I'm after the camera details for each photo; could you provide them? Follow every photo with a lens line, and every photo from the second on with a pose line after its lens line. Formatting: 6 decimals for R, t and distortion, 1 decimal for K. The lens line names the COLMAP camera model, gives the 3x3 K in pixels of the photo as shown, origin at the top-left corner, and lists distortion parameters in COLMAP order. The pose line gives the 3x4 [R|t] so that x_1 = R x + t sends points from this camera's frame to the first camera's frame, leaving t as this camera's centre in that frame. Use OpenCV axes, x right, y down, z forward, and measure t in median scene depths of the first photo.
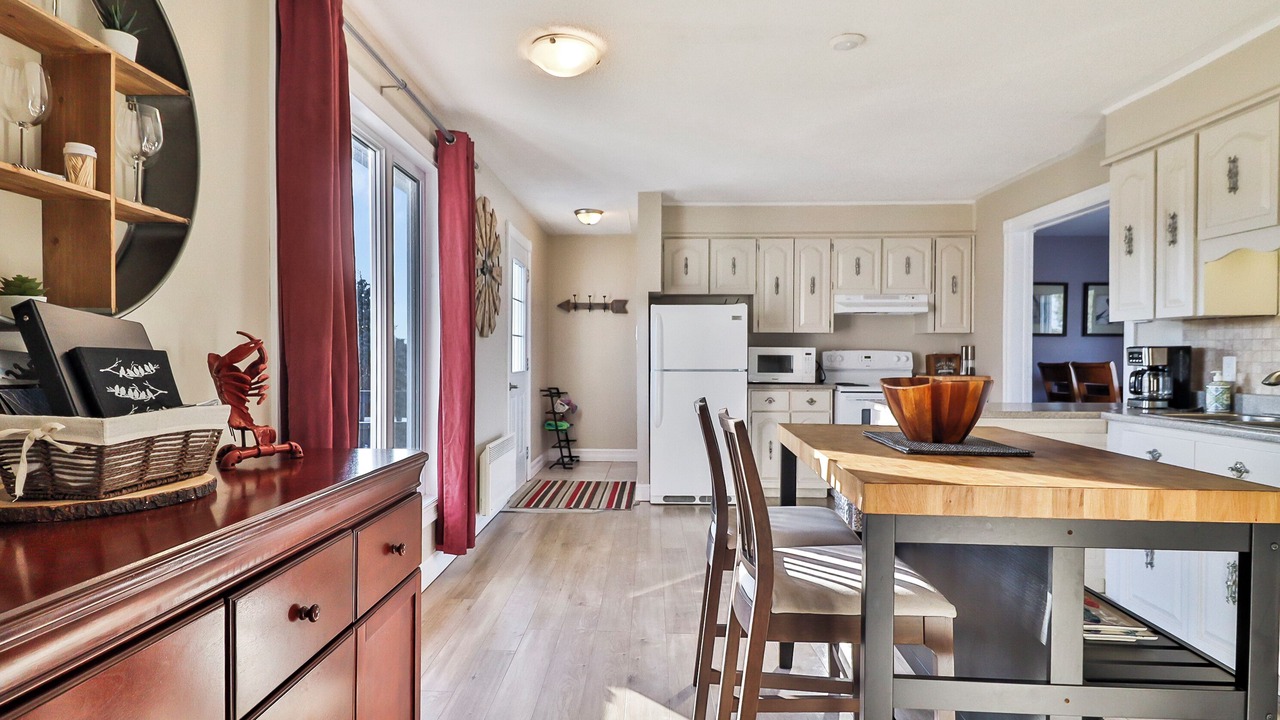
lens RADIAL K [[713.8, 0, 625.2], [0, 713.8, 361.4], [0, 0, 1]] dist [-0.000585, -0.001271]
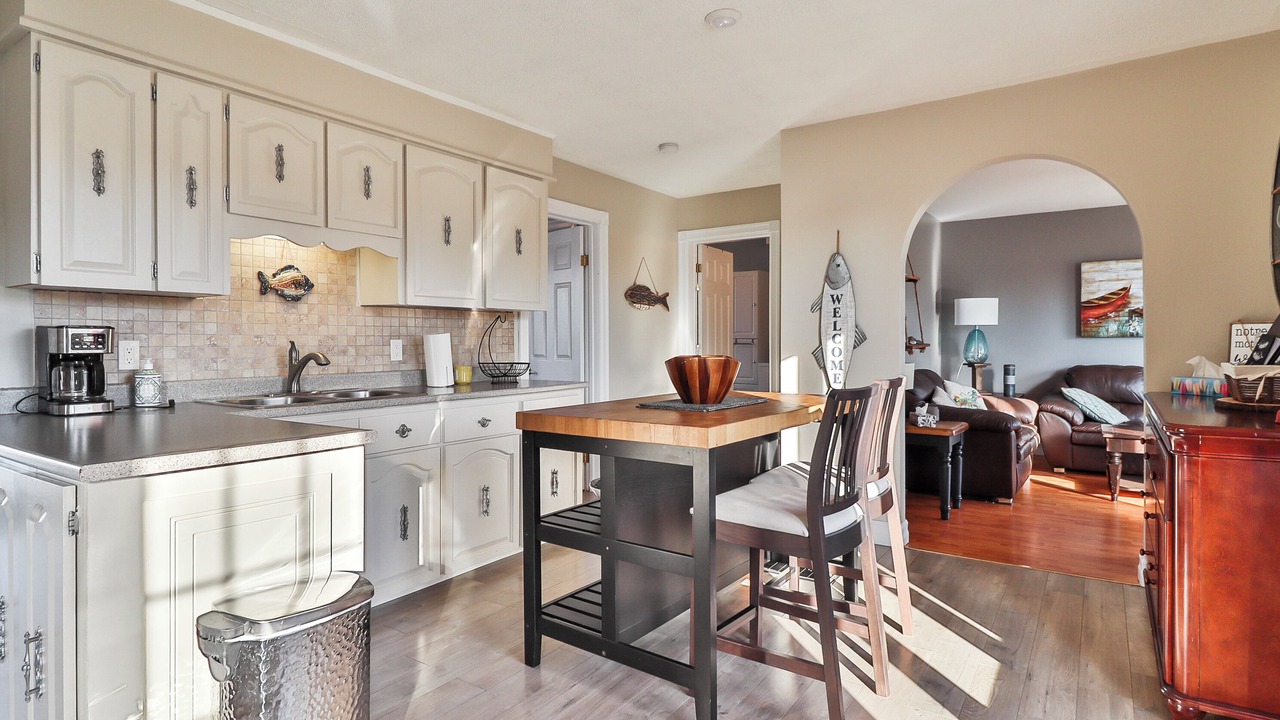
lens RADIAL K [[682.1, 0, 637.8], [0, 682.1, 352.2], [0, 0, 1]] dist [0.001717, -0.000855]
pose [[-0.844991, -0.010343, 0.534680, -0.055007], [0.002355, 0.999731, 0.023061, -0.006127], [-0.534775, 0.020745, -0.844740, 0.800895]]
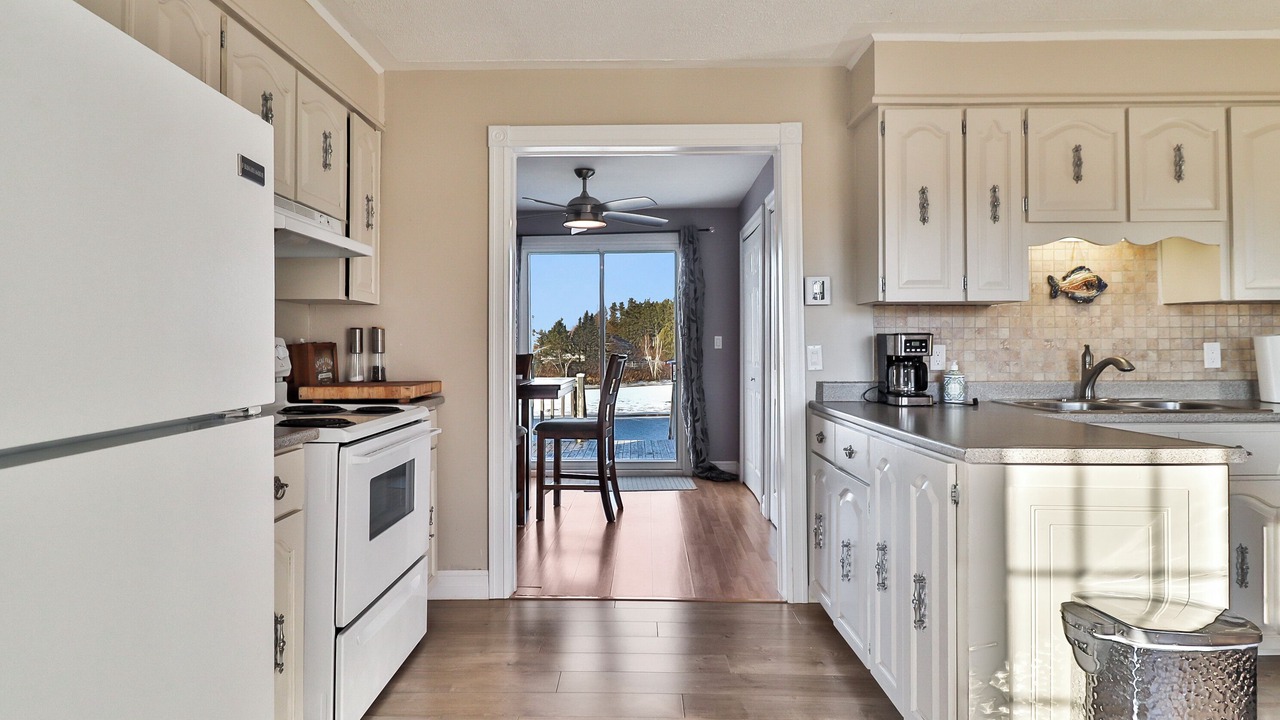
lens RADIAL K [[688.5, 0, 620.4], [0, 688.5, 338.4], [0, 0, 1]] dist [0.001020, -0.001522]
pose [[-0.011498, 0.009743, 0.999886, -0.055169], [0.010752, 0.999896, -0.009619, -0.006755], [-0.999876, 0.010641, -0.011601, 0.851861]]
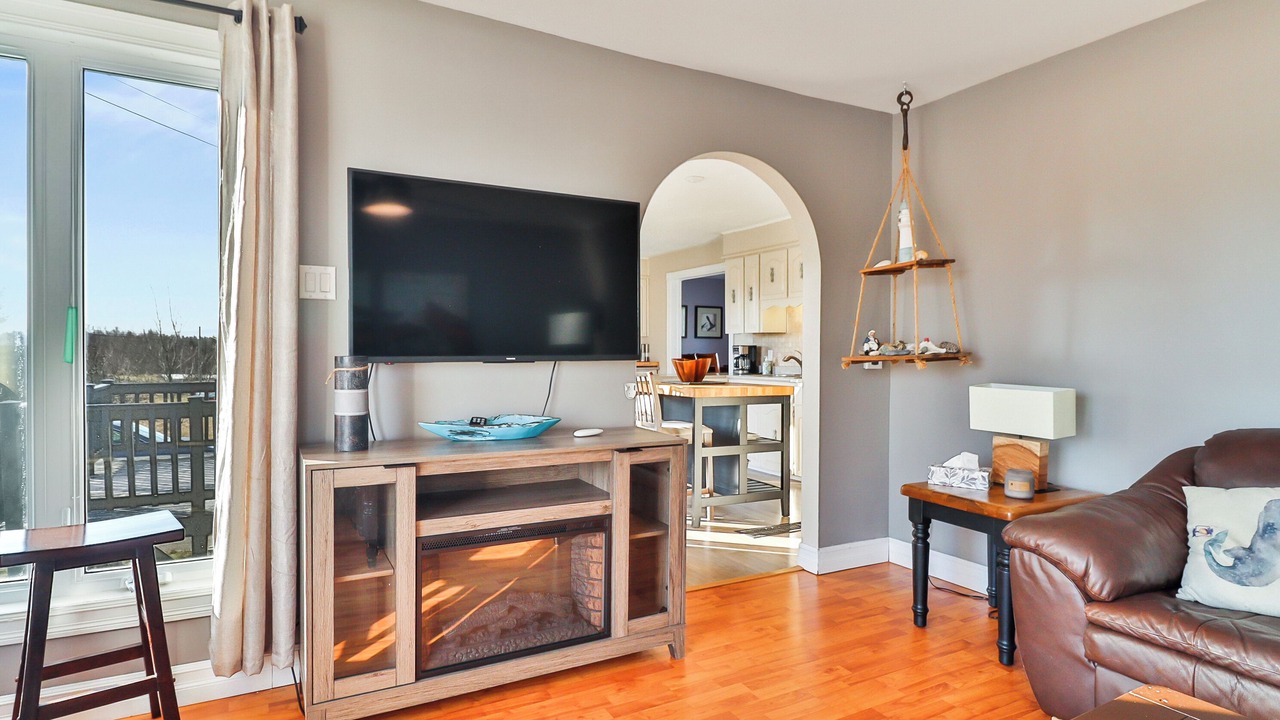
lens RADIAL K [[682.1, 0, 637.8], [0, 682.1, 352.2], [0, 0, 1]] dist [0.001717, -0.000855]
pose [[0.861106, -0.003307, 0.508414, -0.366958], [0.005757, 0.999978, -0.003247, 0.002636], [-0.508392, 0.005723, 0.861107, -0.388570]]
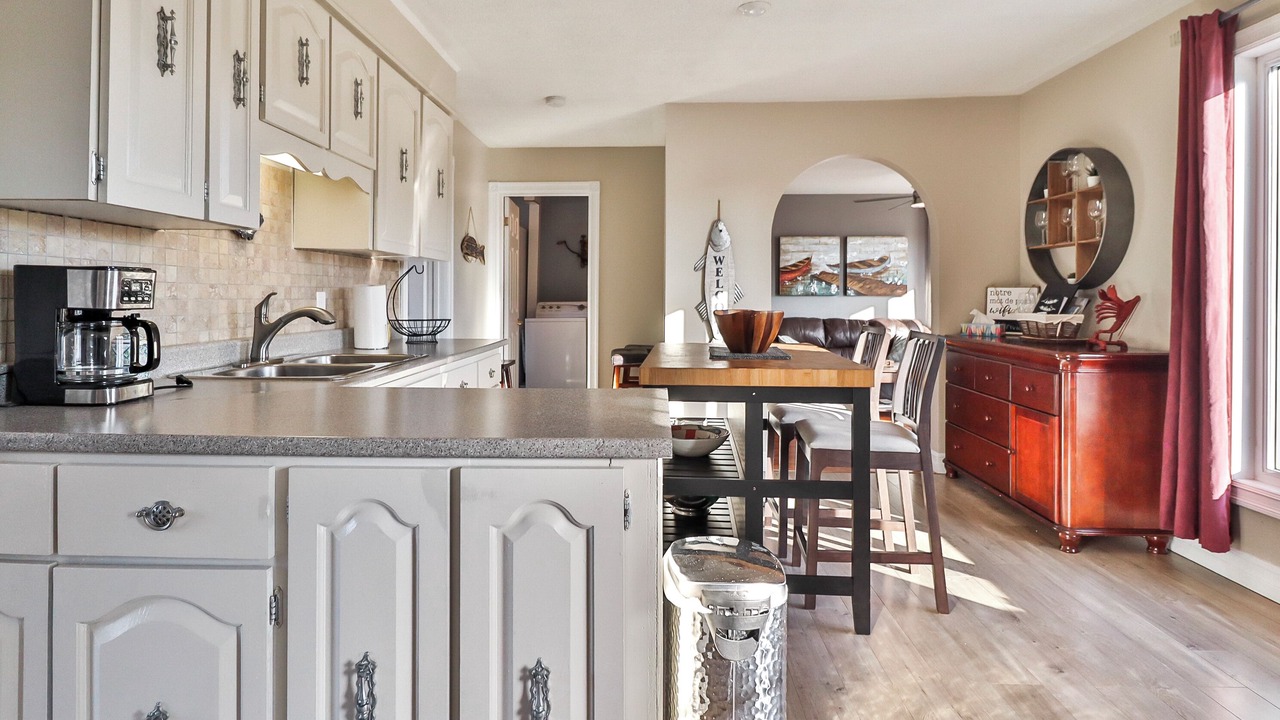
lens RADIAL K [[699.9, 0, 638.8], [0, 699.9, 298.7], [0, 0, 1]] dist [-0.000316, -0.000326]
pose [[-0.999924, -0.007863, -0.009521, 0.250658], [-0.007930, 0.999944, 0.006959, -0.004238], [0.009466, 0.007034, -0.999930, 0.913103]]
